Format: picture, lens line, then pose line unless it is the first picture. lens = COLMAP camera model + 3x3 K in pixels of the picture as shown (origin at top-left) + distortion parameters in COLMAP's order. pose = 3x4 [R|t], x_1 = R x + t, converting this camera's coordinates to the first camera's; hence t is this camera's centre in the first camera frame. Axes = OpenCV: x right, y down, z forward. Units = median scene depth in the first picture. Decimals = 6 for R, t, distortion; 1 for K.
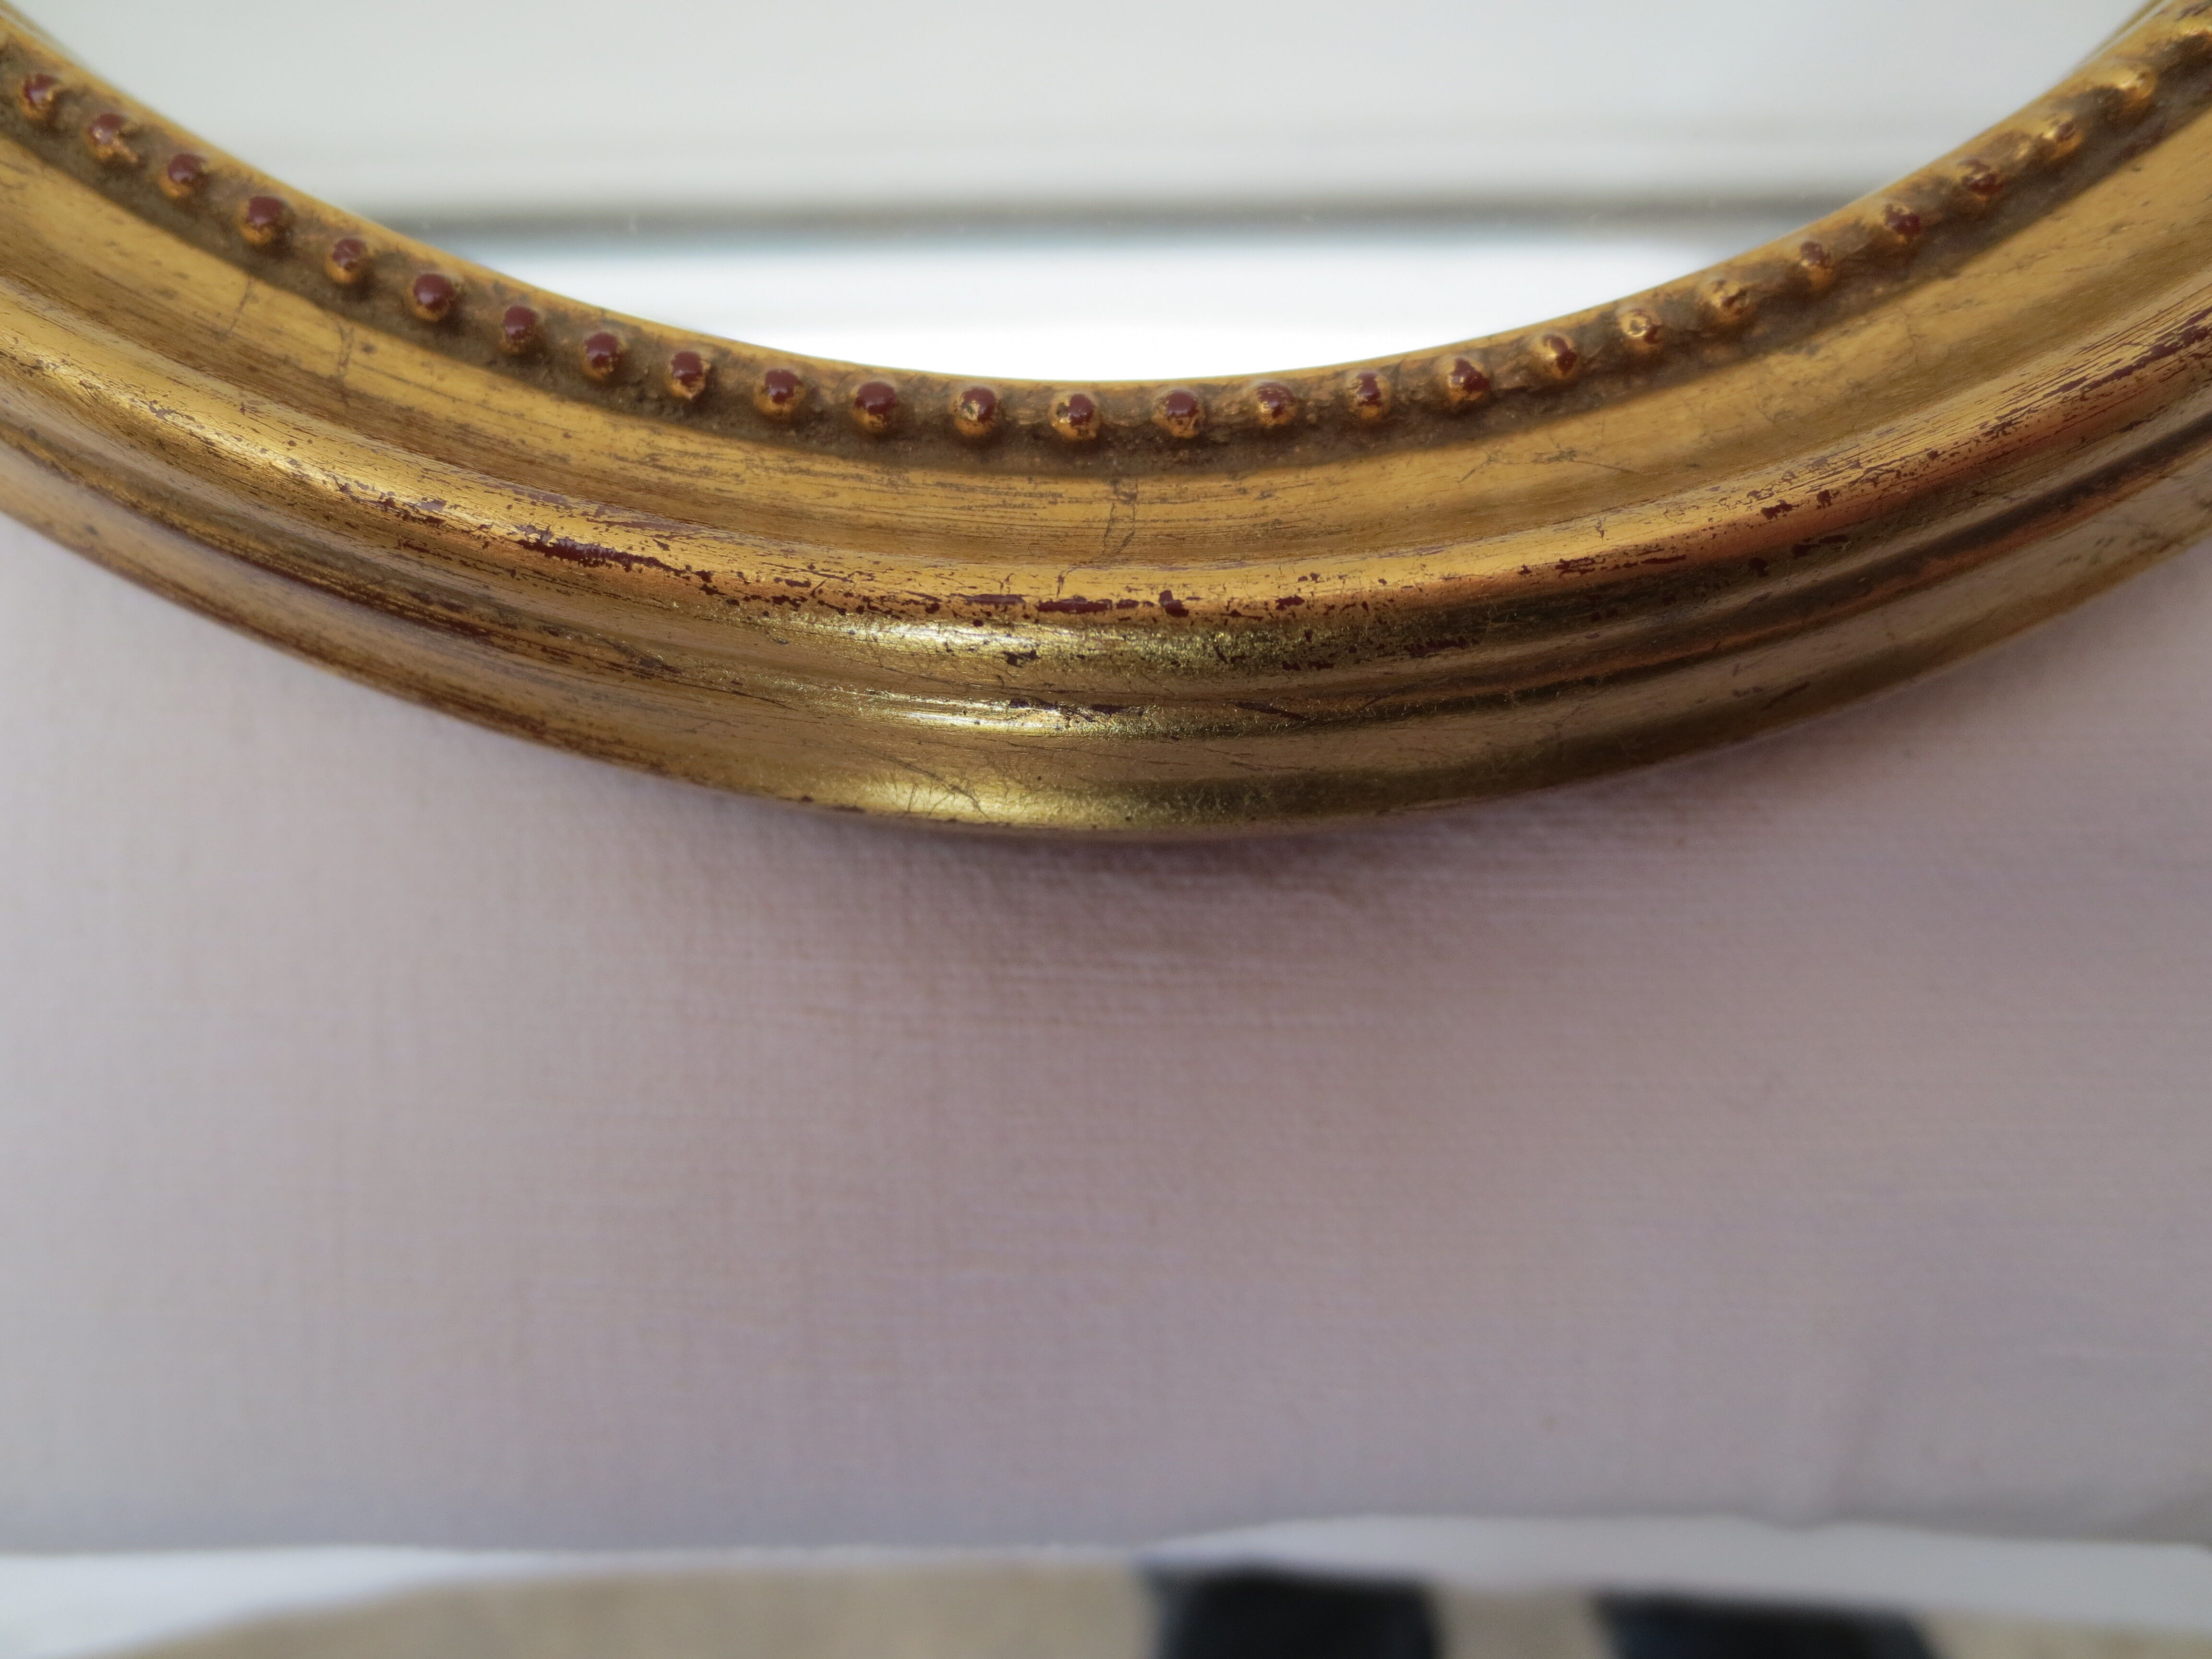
lens RADIAL K [[1574.4, 0, 1106.0], [0, 1574.4, 829.5], [0, 0, 1]] dist [-0.027844, 0.024193]
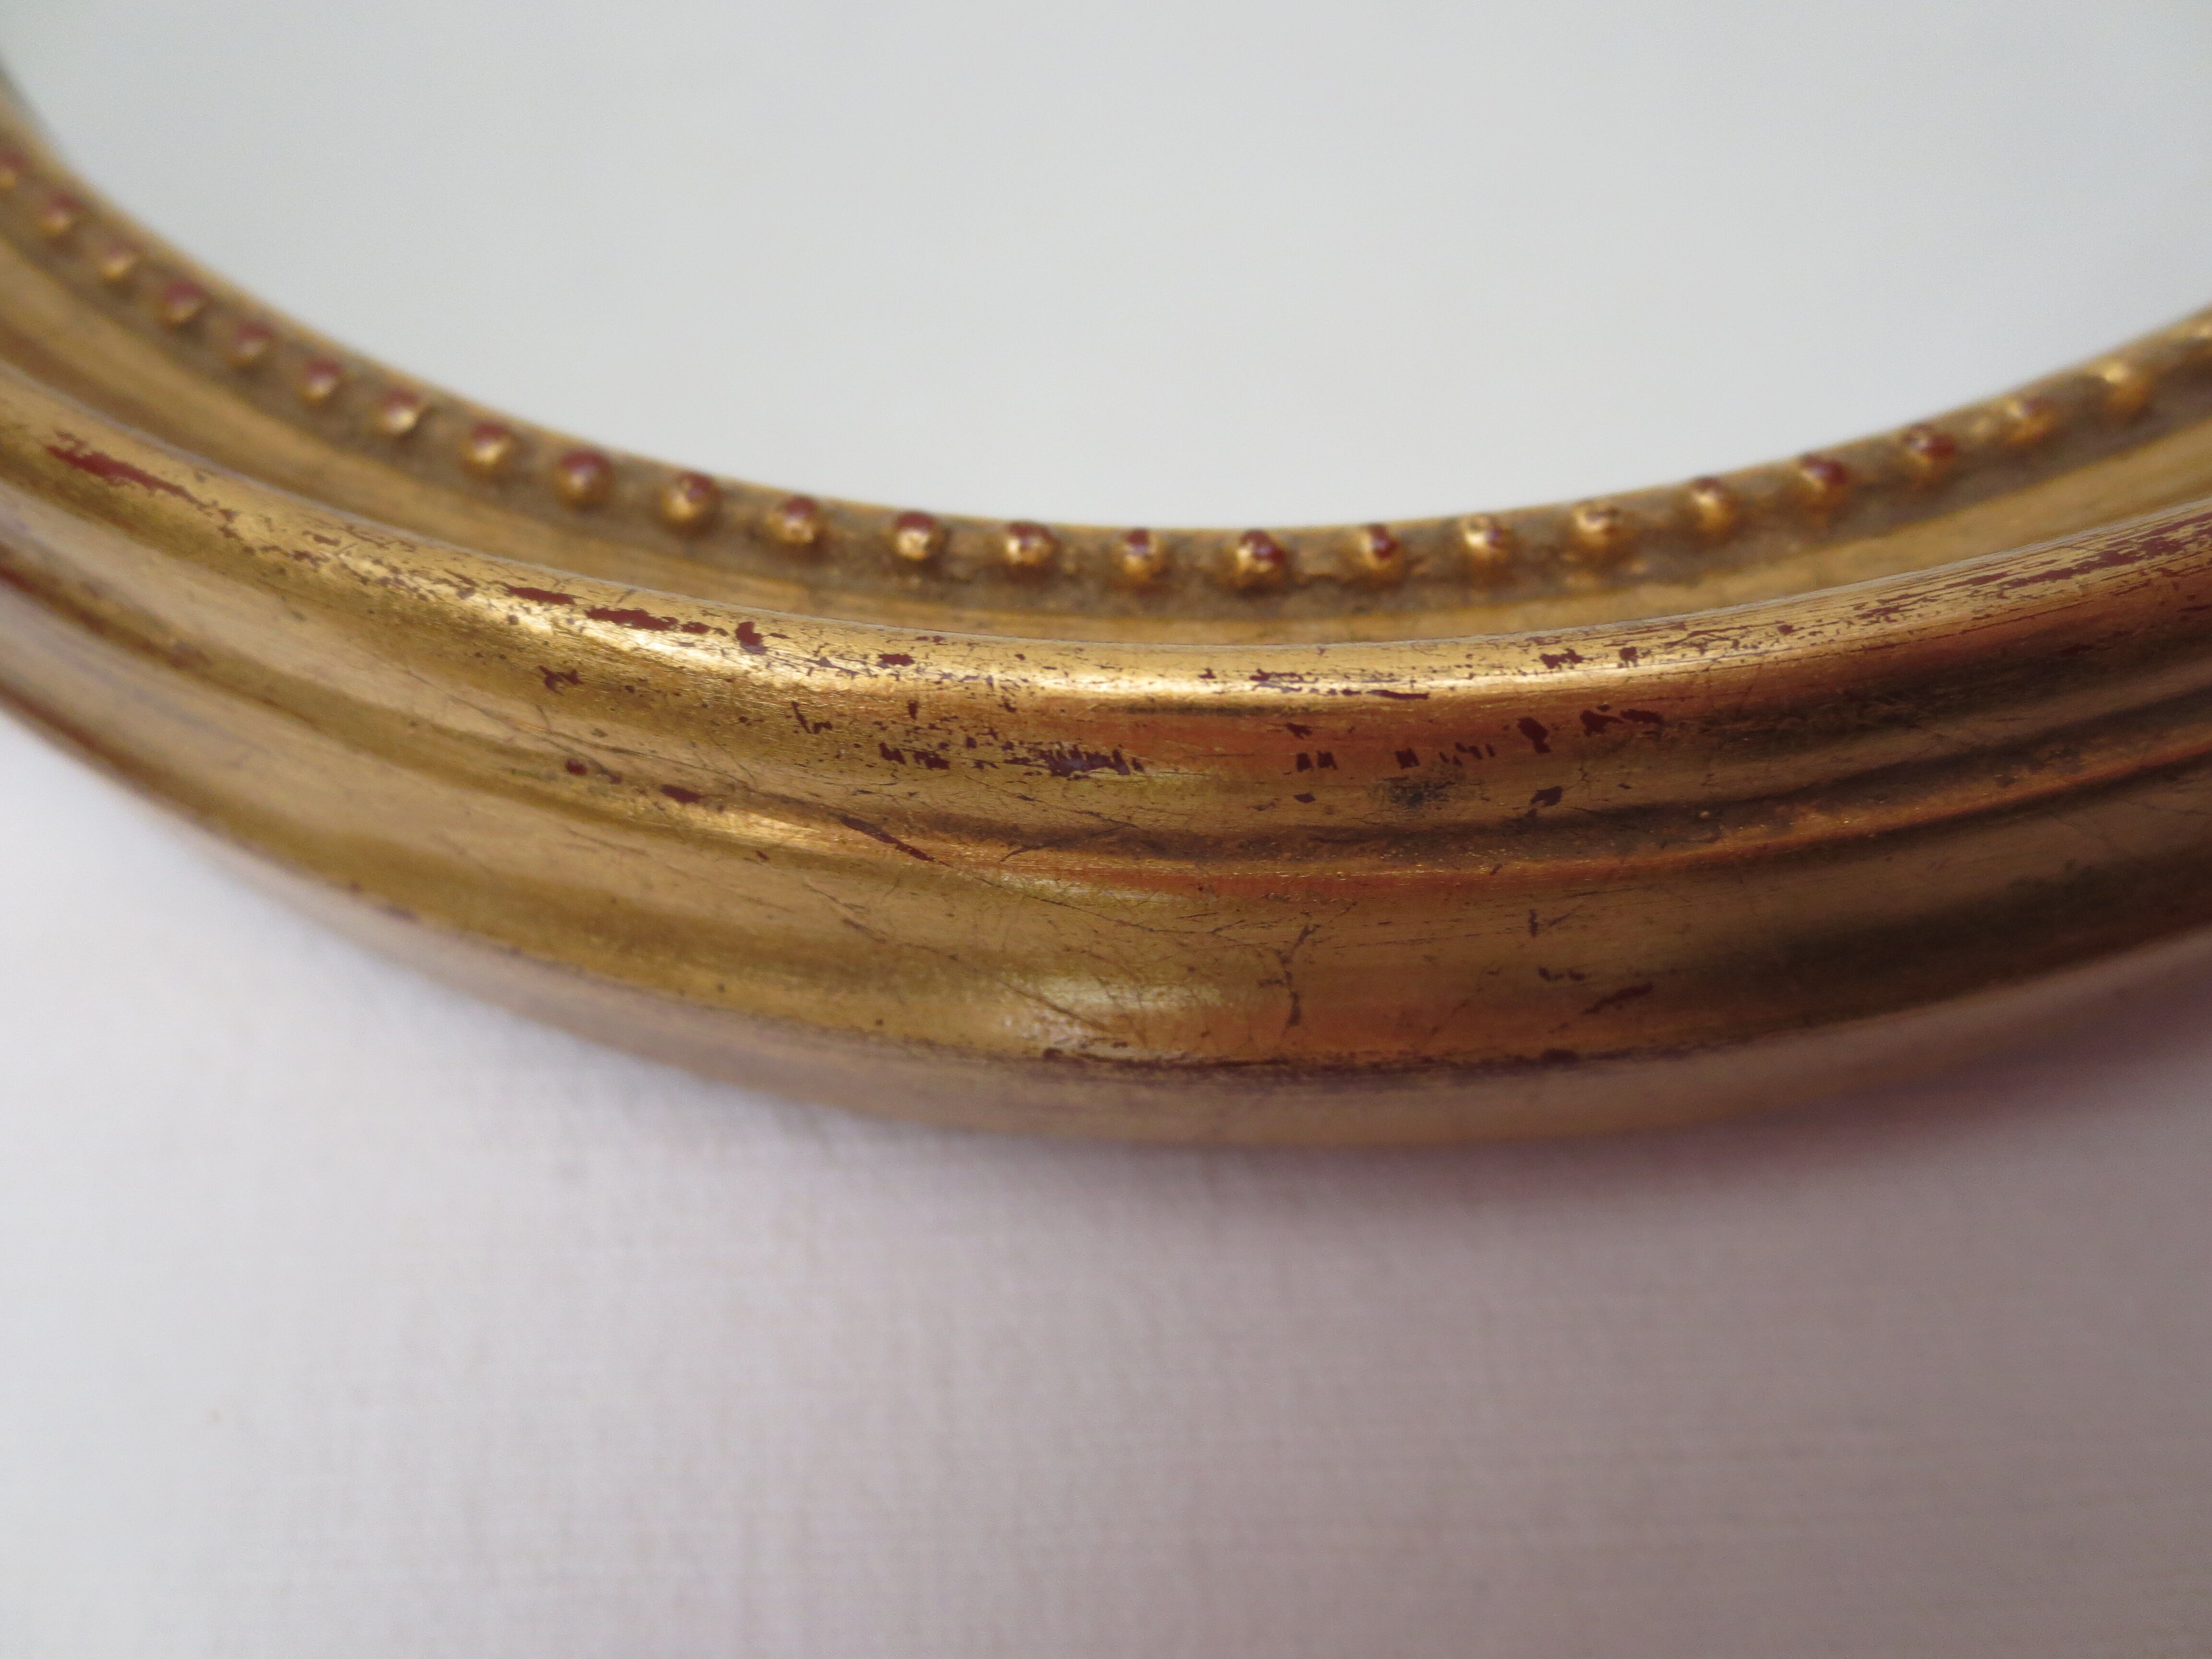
lens RADIAL K [[1574.4, 0, 1106.0], [0, 1574.4, 829.5], [0, 0, 1]] dist [-0.027844, 0.024193]
pose [[0.973335, 0.185876, -0.134420, 0.329862], [-0.222030, 0.910634, -0.348494, 0.170260], [0.057631, 0.369047, 0.927622, 0.329649]]
